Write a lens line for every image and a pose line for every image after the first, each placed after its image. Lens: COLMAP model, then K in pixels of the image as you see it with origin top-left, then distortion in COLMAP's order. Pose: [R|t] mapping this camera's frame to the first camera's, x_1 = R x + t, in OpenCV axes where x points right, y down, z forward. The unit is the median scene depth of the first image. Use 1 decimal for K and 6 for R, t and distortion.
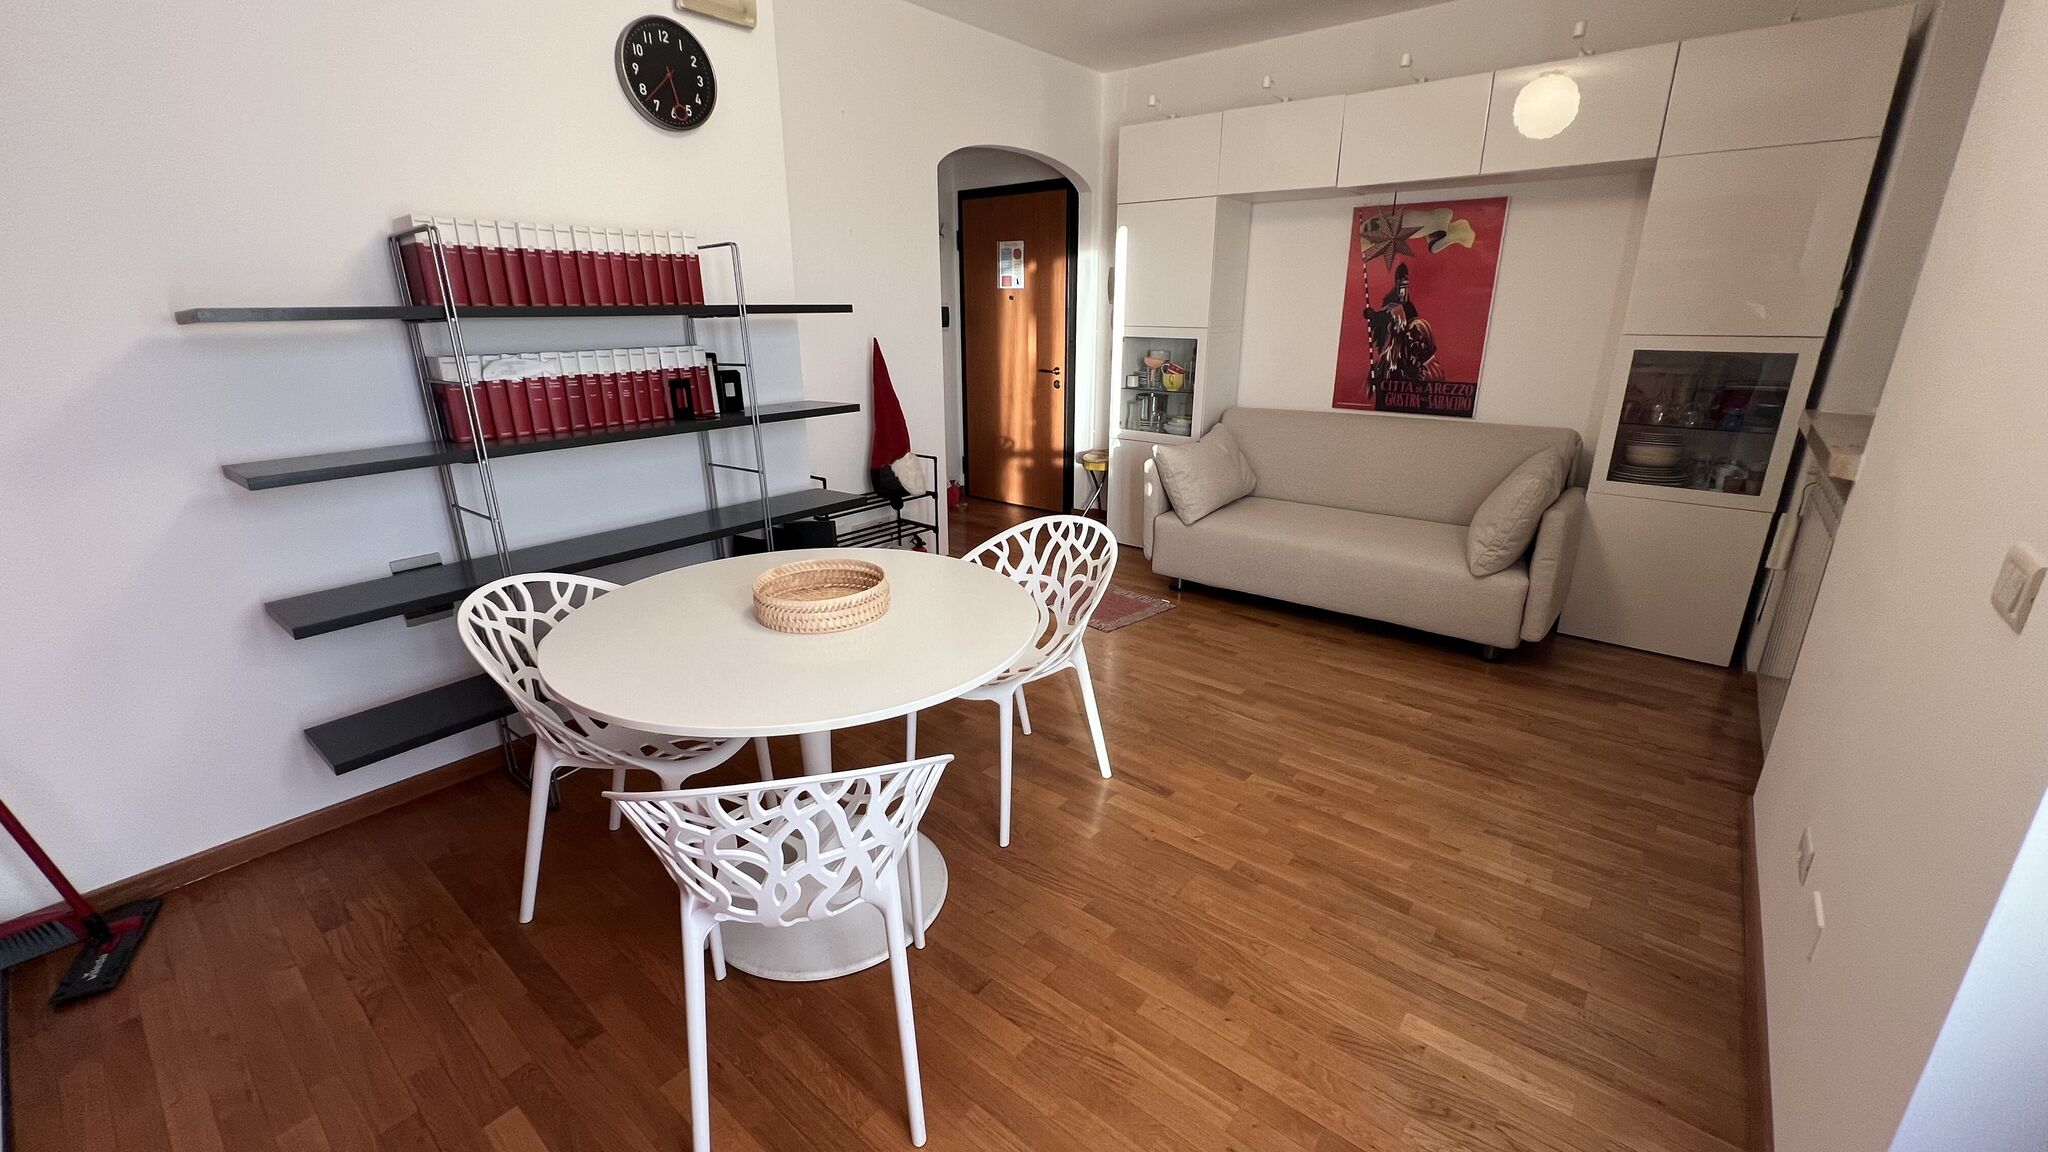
lens RADIAL K [[819.9, 0, 1022.8], [0, 819.9, 568.0], [0, 0, 1]] dist [-0.000987, -0.000219]
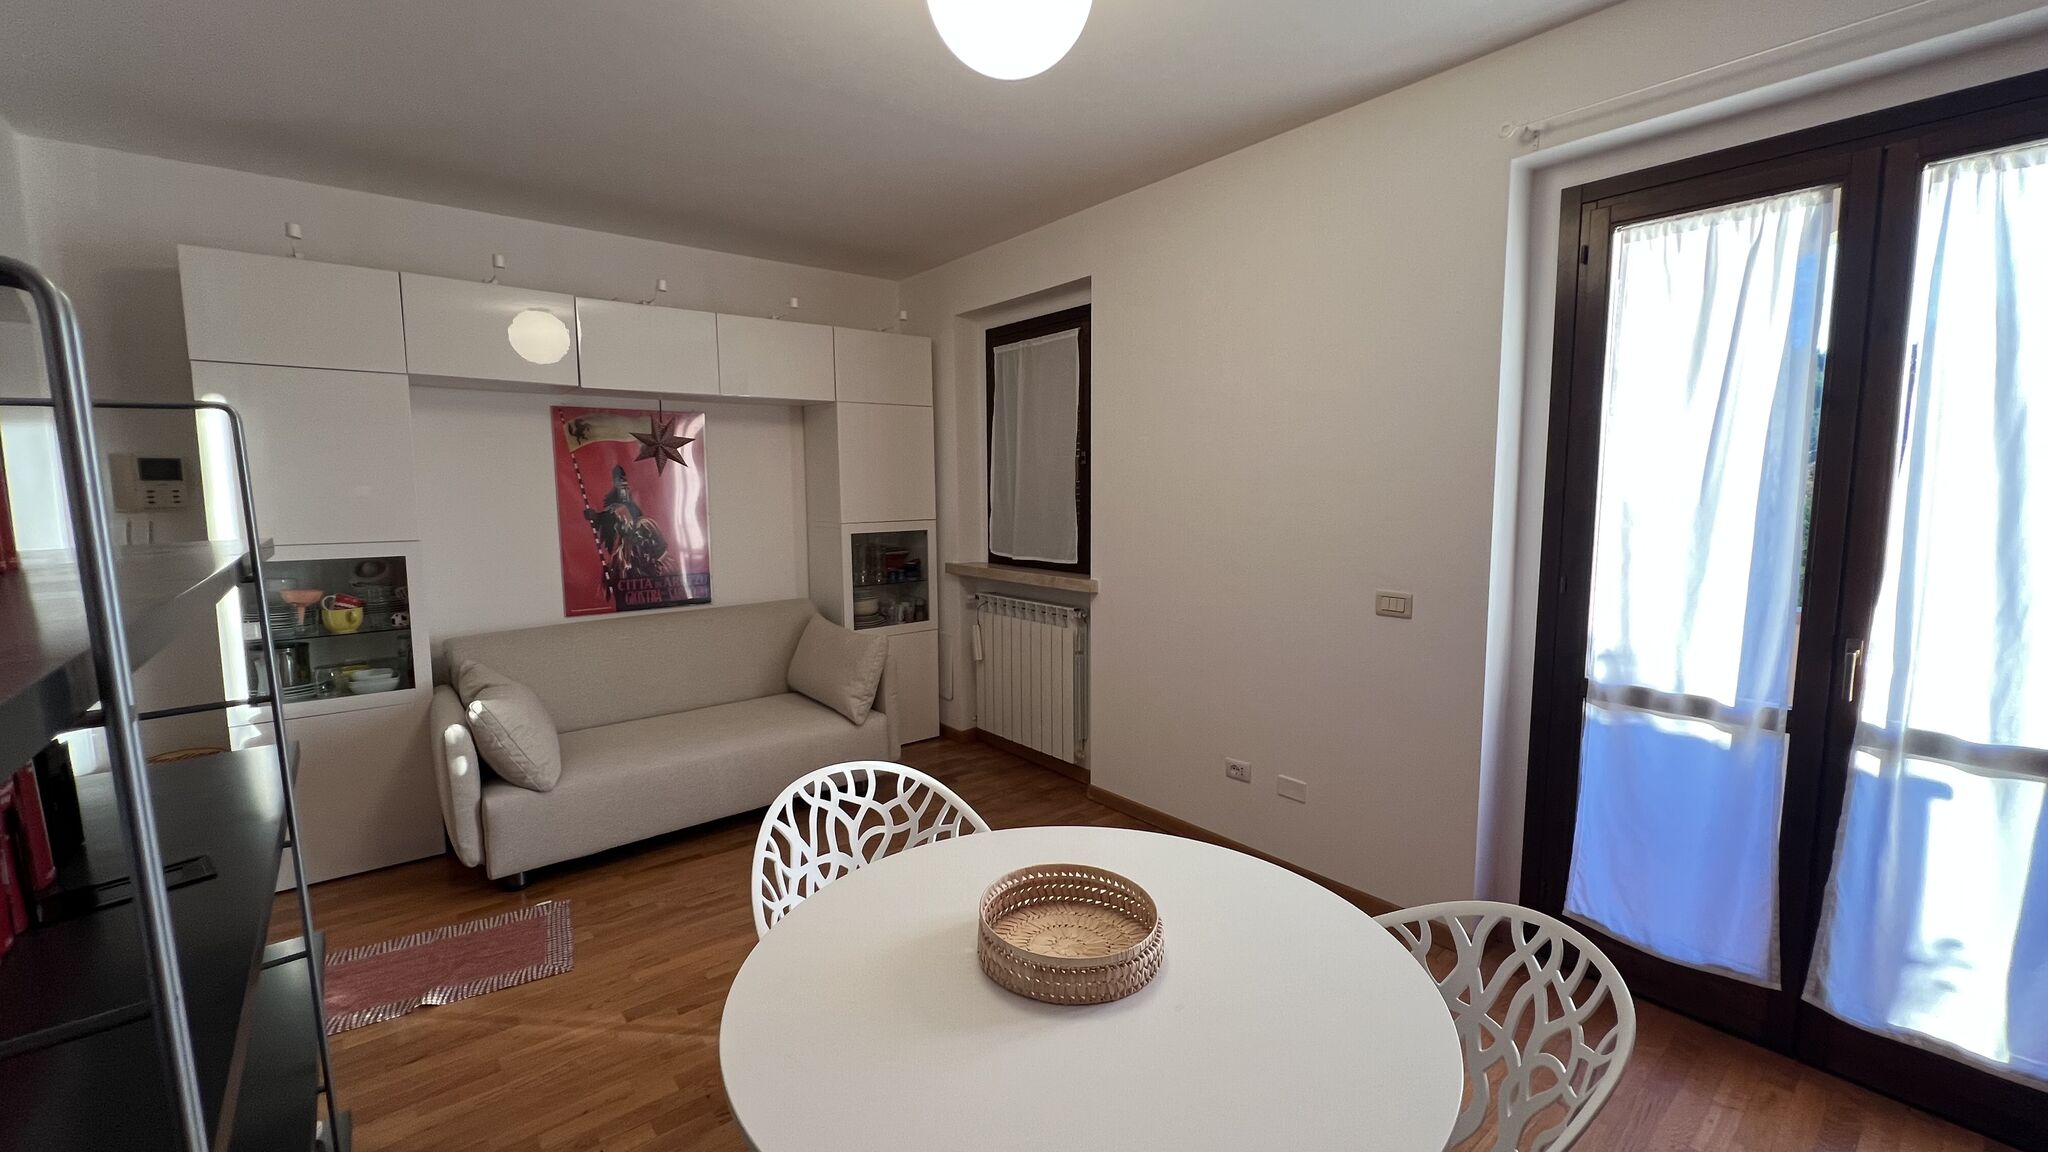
lens RADIAL K [[819.9, 0, 1022.8], [0, 819.9, 568.0], [0, 0, 1]] dist [-0.000987, -0.000219]
pose [[0.213001, -0.099366, 0.971986, -0.404805], [0.308045, 0.950908, 0.029707, -0.131411], [-0.927221, 0.293087, 0.233153, 0.349501]]
